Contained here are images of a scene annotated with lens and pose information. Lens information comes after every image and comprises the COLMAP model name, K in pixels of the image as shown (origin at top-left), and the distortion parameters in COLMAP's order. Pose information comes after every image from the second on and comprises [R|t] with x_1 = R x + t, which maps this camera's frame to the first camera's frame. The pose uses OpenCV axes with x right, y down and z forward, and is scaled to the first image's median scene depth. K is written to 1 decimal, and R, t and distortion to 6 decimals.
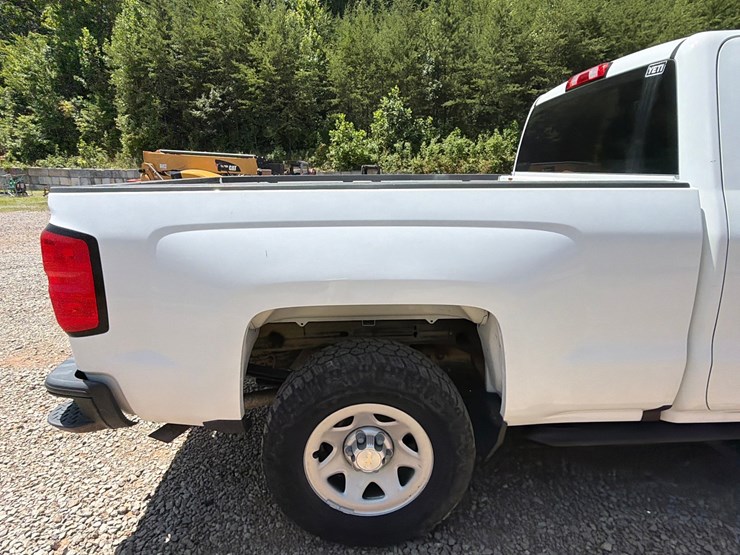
lens RADIAL K [[433.7, 0, 370.0], [0, 433.7, 277.5], [0, 0, 1]] dist [-0.000033, -0.001963]
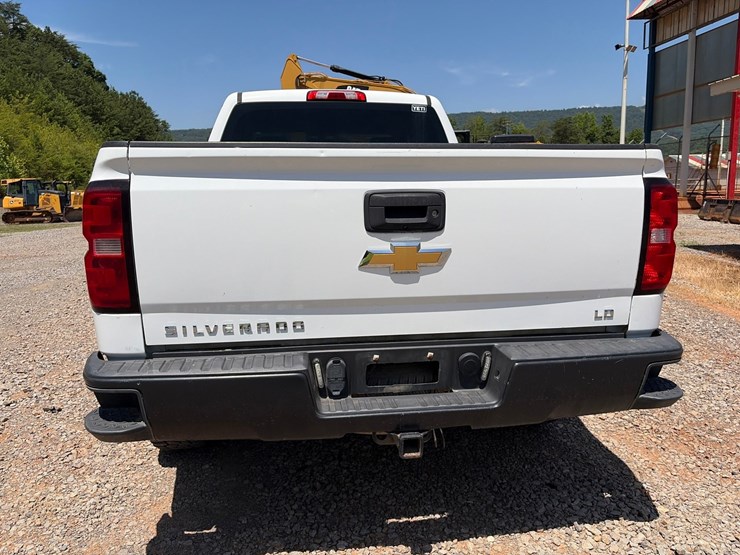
lens RADIAL K [[563.8, 0, 366.8], [0, 563.8, 280.4], [0, 0, 1]] dist [0.052176, -0.060932]
pose [[-0.116665, -0.145761, 0.982417, -0.097979], [0.251872, 0.952492, 0.171232, -0.014986], [-0.960703, 0.267420, -0.074410, 0.090421]]
